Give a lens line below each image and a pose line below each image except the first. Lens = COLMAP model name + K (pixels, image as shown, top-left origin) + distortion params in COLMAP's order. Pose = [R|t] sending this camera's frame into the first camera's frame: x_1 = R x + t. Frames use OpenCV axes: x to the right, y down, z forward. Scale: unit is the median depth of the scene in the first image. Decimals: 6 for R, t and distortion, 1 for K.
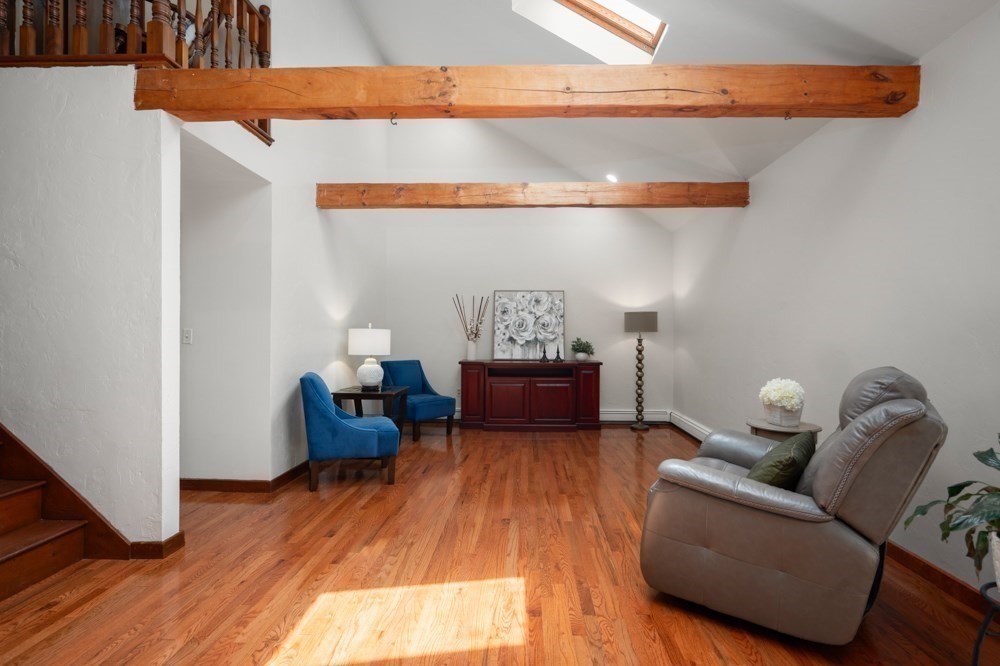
lens RADIAL K [[458.4, 0, 523.6], [0, 458.4, 336.8], [0, 0, 1]] dist [-0.000814, 0.000336]
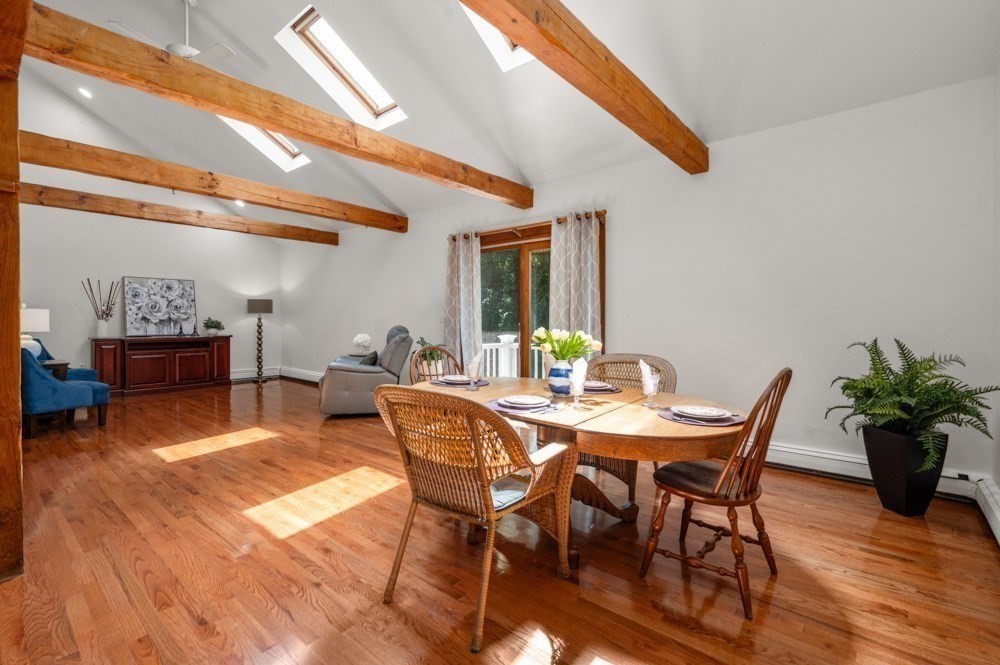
lens RADIAL K [[458.4, 0, 501.1], [0, 458.4, 328.8], [0, 0, 1]] dist [-0.000814, 0.000336]
pose [[0.627504, -0.020198, 0.778352, -0.378387], [0.004678, 0.999743, 0.022172, 0.009679], [-0.778600, -0.010272, 0.627437, -0.472220]]
